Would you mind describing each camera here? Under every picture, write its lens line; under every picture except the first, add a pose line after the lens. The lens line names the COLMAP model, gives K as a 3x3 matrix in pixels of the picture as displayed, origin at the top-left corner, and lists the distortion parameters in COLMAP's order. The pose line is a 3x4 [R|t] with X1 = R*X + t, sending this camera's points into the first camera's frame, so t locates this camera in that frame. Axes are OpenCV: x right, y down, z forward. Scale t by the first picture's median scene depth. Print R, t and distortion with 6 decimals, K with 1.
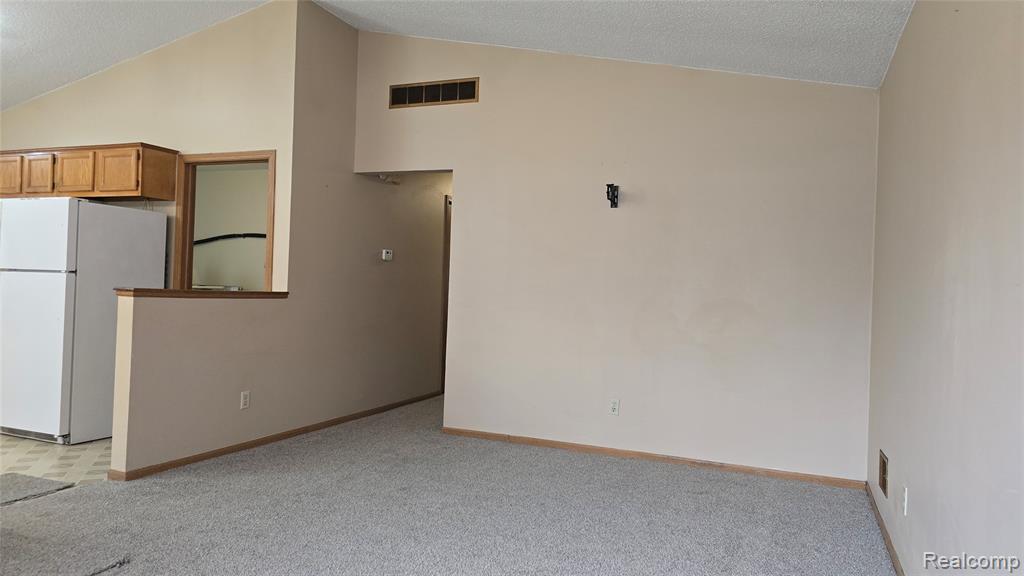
lens RADIAL K [[677.5, 0, 512.6], [0, 677.5, 287.1], [0, 0, 1]] dist [0.065841, -0.059454]
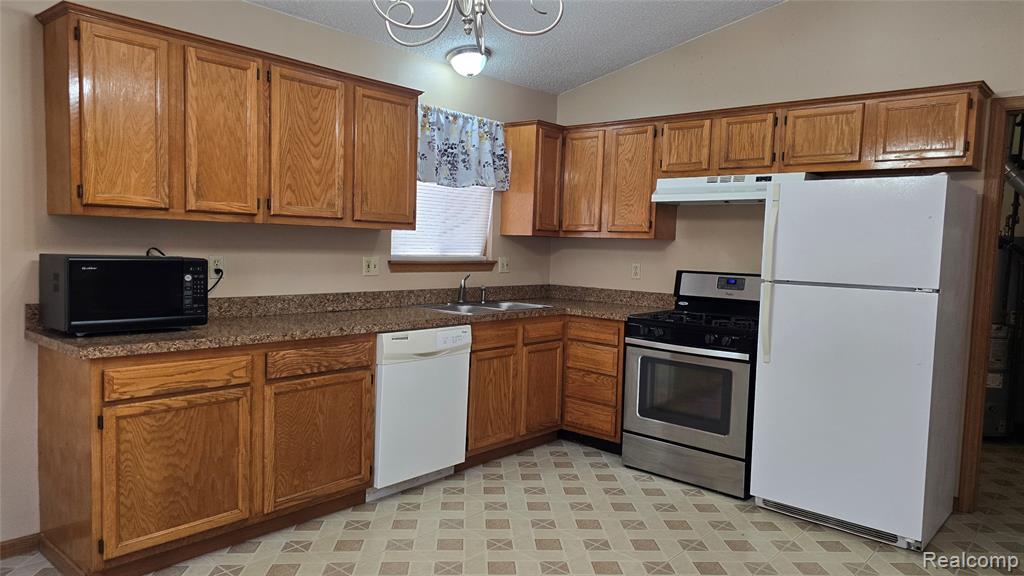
lens RADIAL K [[677.5, 0, 518.5], [0, 677.5, 293.9], [0, 0, 1]] dist [0.065841, -0.059454]
pose [[0.947996, 0.019226, -0.317700, -0.715986], [0.002244, 0.997745, 0.067076, -0.055794], [0.318273, -0.064301, 0.945816, 0.241866]]
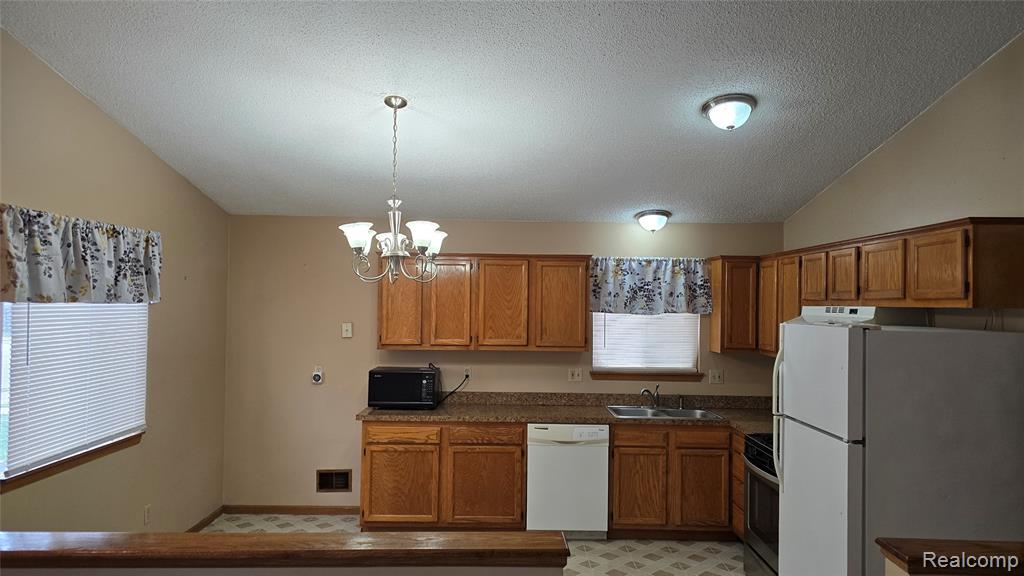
lens RADIAL K [[677.5, 0, 515.6], [0, 677.5, 291.1], [0, 0, 1]] dist [0.065841, -0.059454]
pose [[0.386501, -0.047433, -0.921068, -0.149532], [0.003726, 0.998749, -0.049870, -0.116415], [0.922281, 0.015843, 0.386194, 0.408175]]
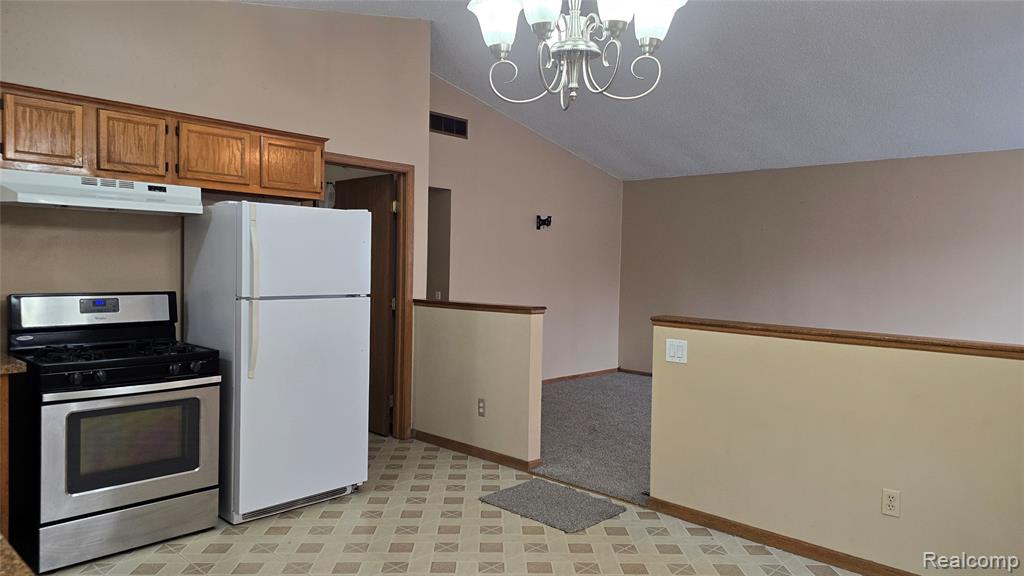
lens RADIAL K [[677.5, 0, 511.9], [0, 677.5, 284.2], [0, 0, 1]] dist [0.065841, -0.059454]
pose [[0.356556, -0.055699, 0.932612, -1.225012], [-0.013357, 0.997815, 0.064699, -0.084233], [-0.934178, -0.035526, 0.355033, 0.459565]]
